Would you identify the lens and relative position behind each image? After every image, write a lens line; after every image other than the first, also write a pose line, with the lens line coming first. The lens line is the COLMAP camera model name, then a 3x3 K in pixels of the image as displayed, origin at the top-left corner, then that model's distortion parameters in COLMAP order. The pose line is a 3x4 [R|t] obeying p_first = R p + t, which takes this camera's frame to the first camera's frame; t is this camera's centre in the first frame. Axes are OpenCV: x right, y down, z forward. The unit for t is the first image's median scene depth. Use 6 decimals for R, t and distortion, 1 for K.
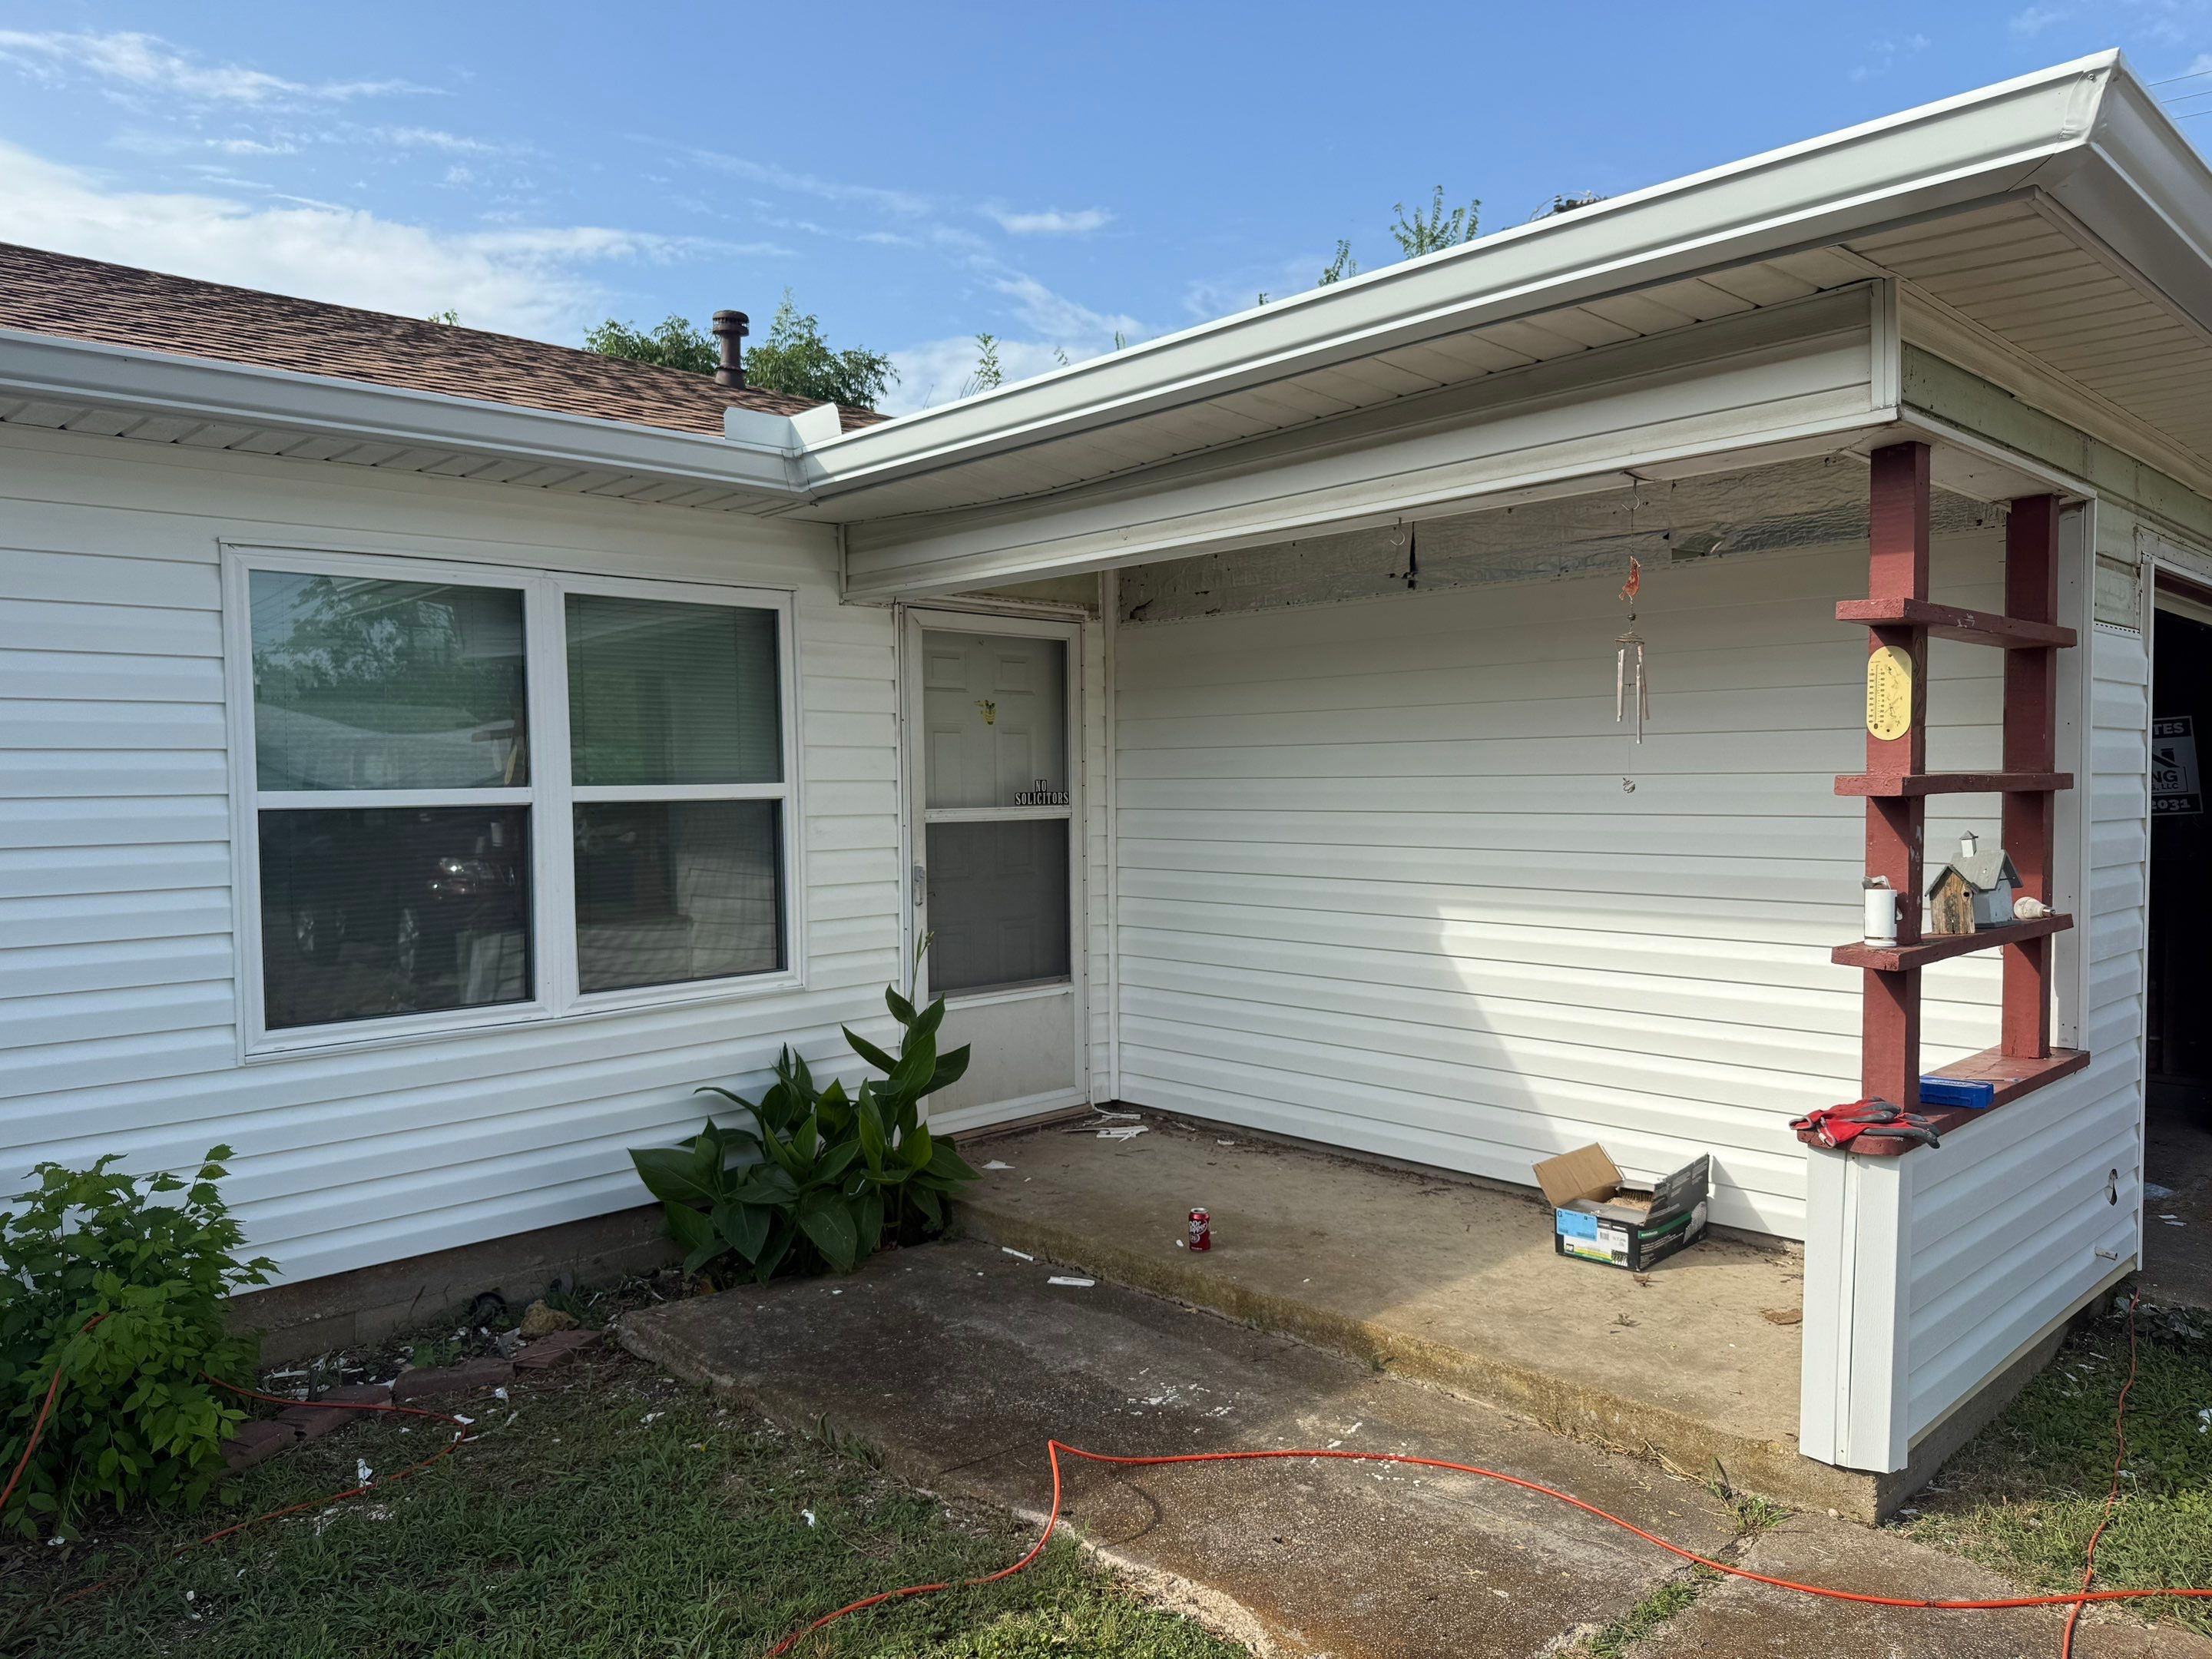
lens RADIAL K [[1553.7, 0, 1096.3], [0, 1553.7, 846.0], [0, 0, 1]] dist [0.033867, -0.040290]
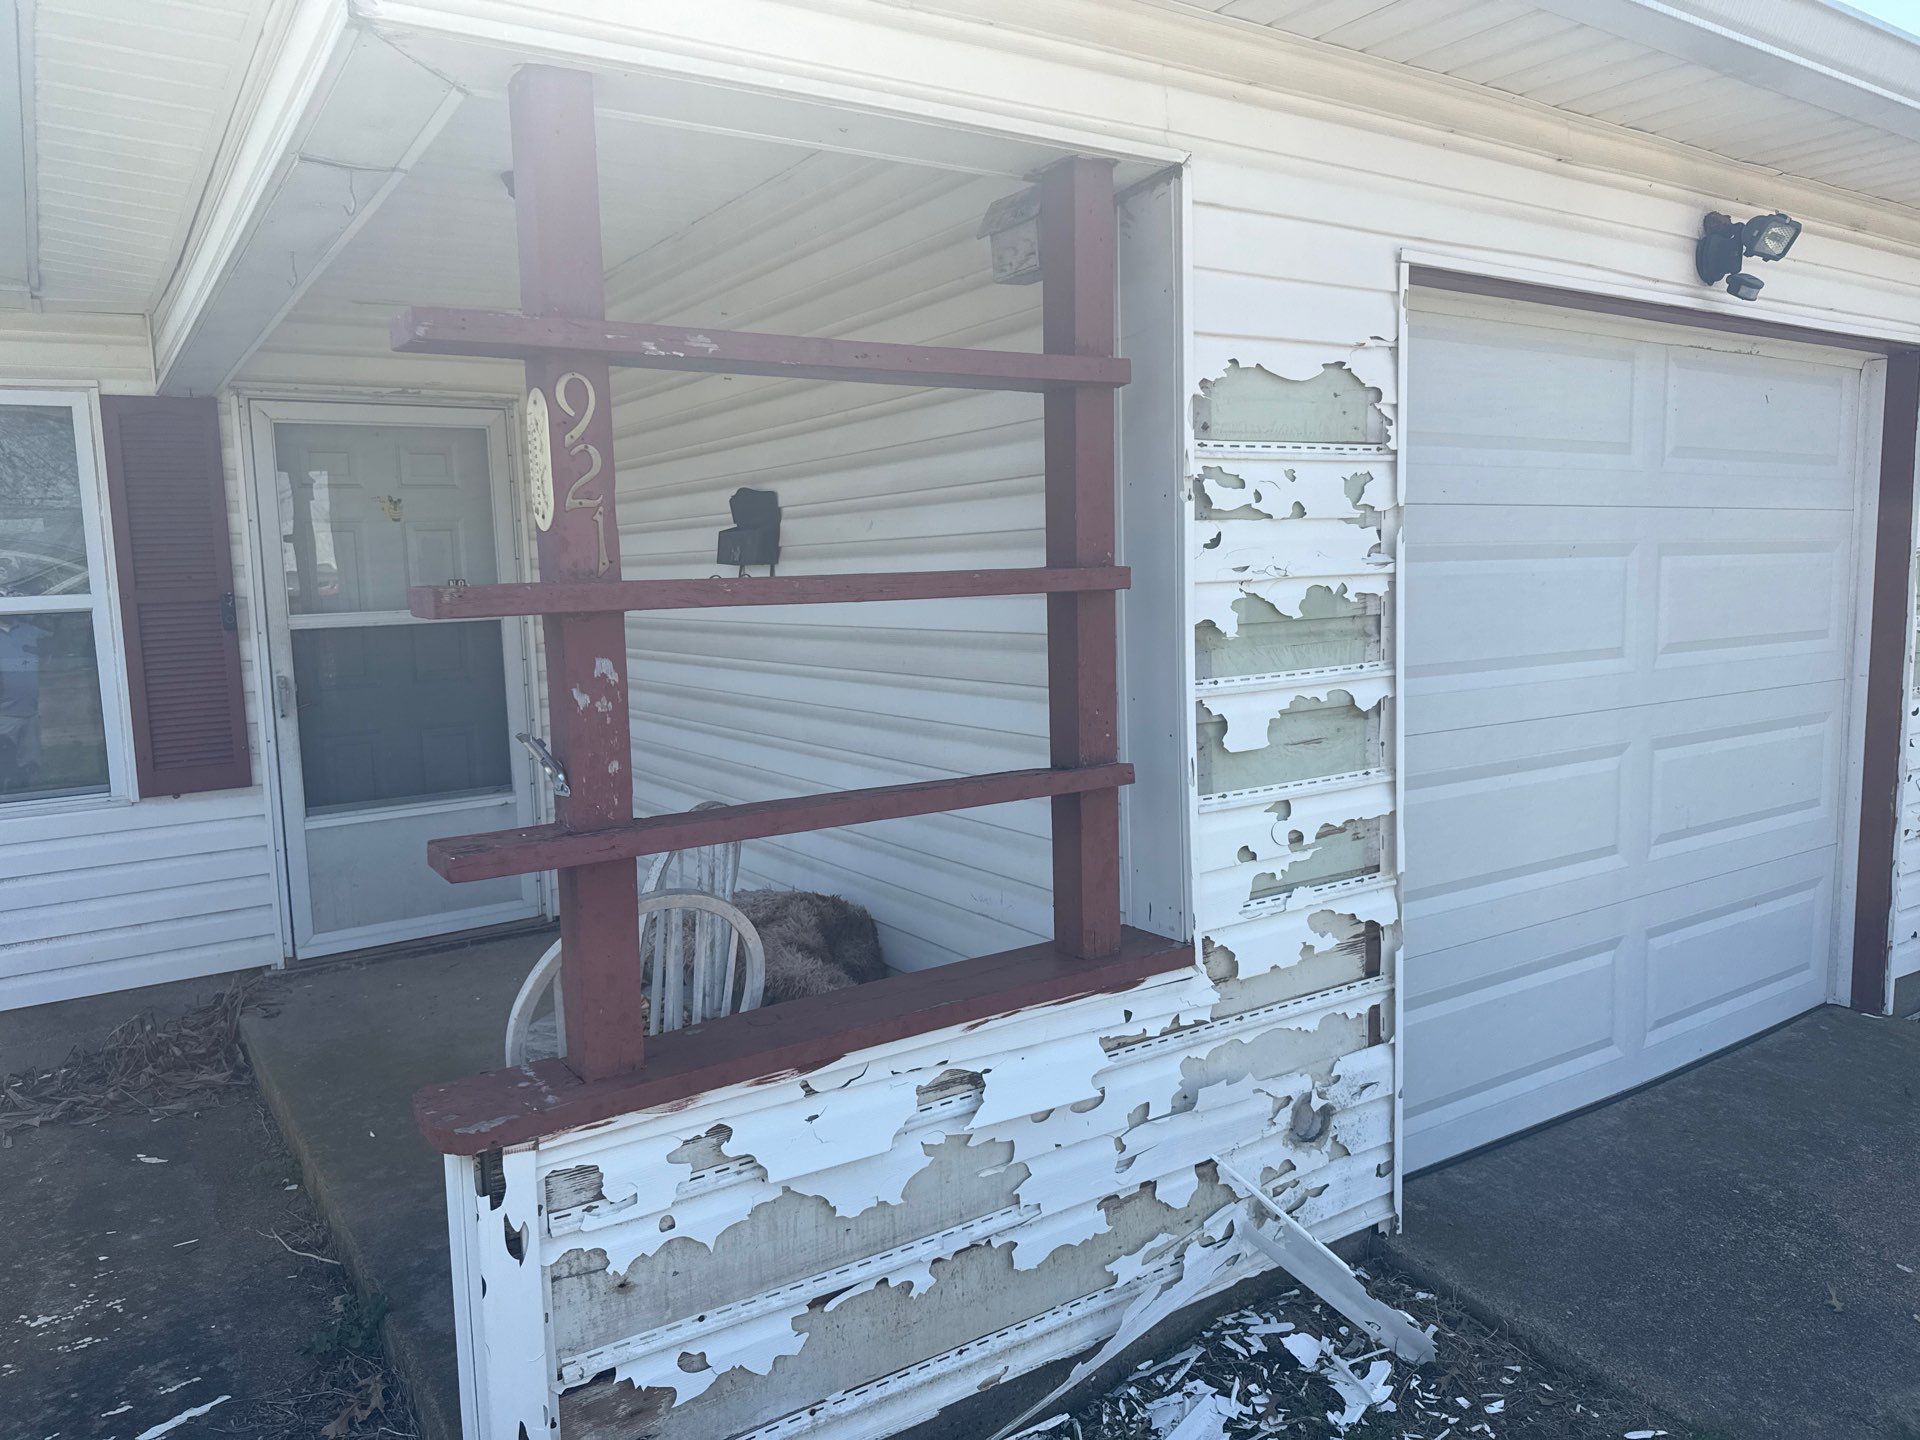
lens RADIAL K [[1348.6, 0, 948.1], [0, 1348.6, 708.7], [0, 0, 1]] dist [0.033867, -0.040290]
pose [[0.981481, -0.000470, -0.191558, 0.557687], [0.013257, 0.997766, 0.065479, -0.019924], [0.191100, -0.066806, 0.979295, 0.325793]]
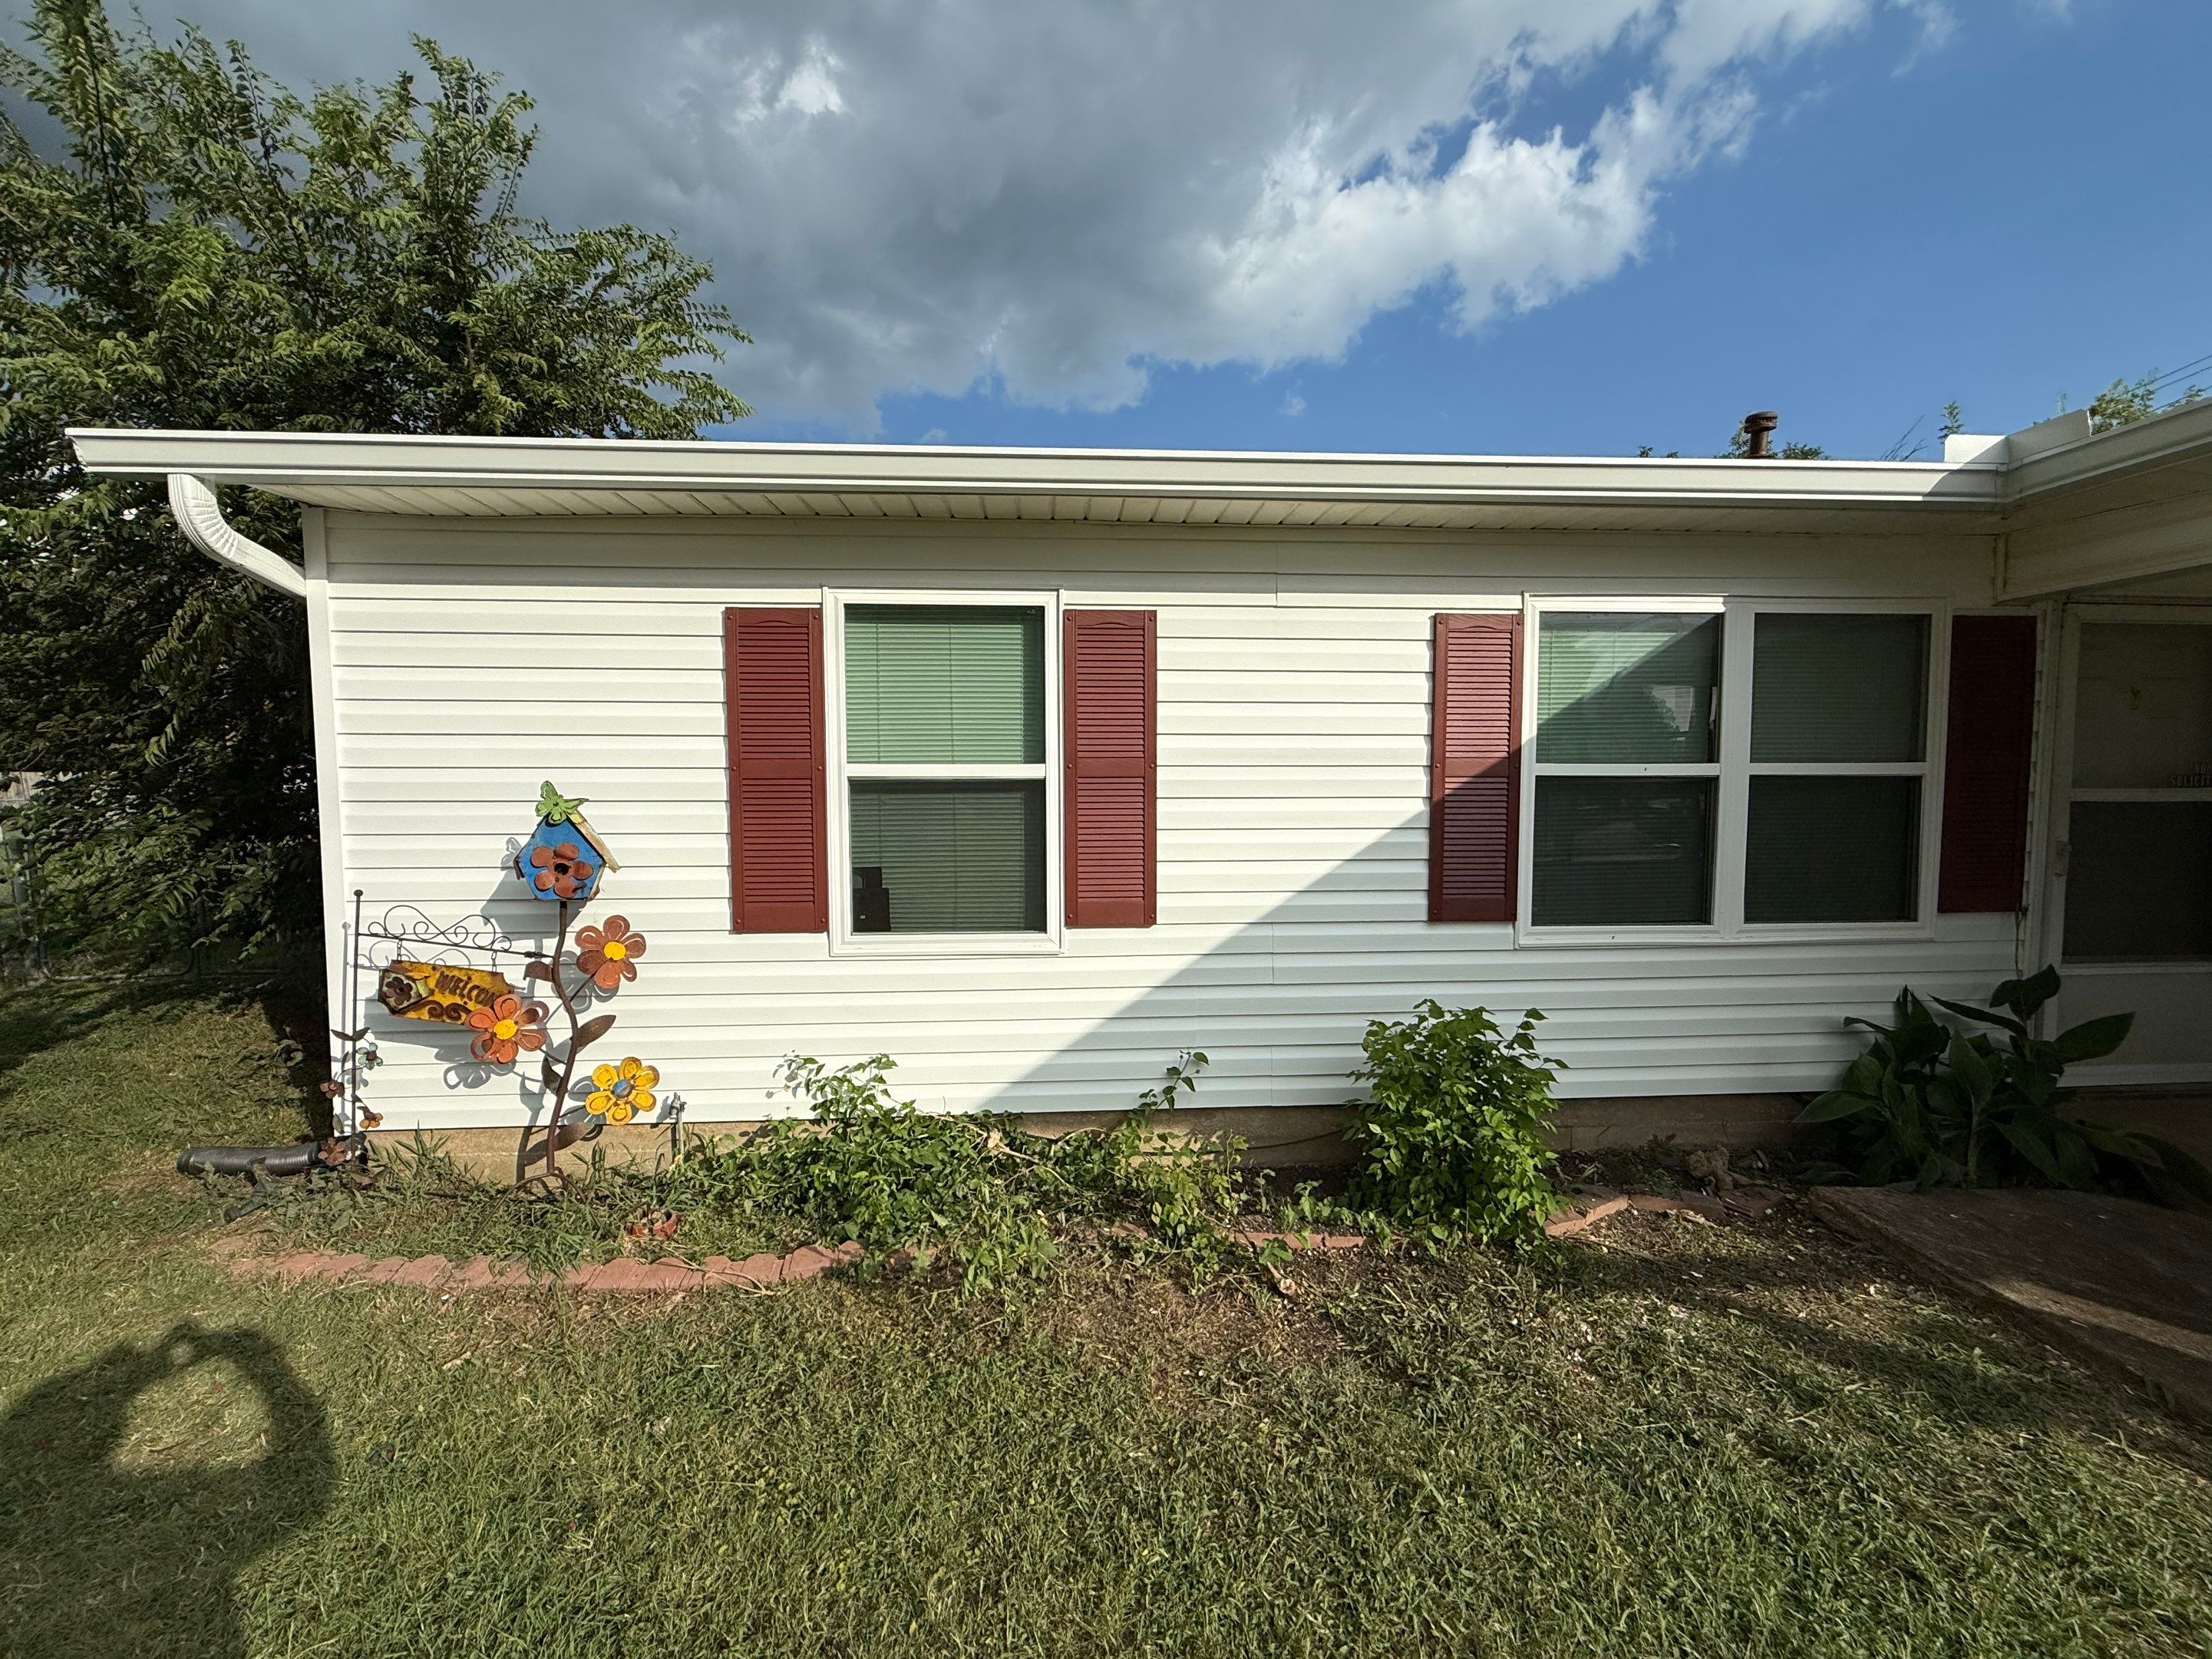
lens RADIAL K [[910.2, 0, 1096.9], [0, 910.2, 824.5], [0, 0, 1]] dist [-0.003078, 0.000066]
pose [[0.750142, 0.049041, -0.659456, -0.248583], [-0.037996, 0.998795, 0.031055, 0.009638], [0.660185, 0.001762, 0.751101, 0.087309]]
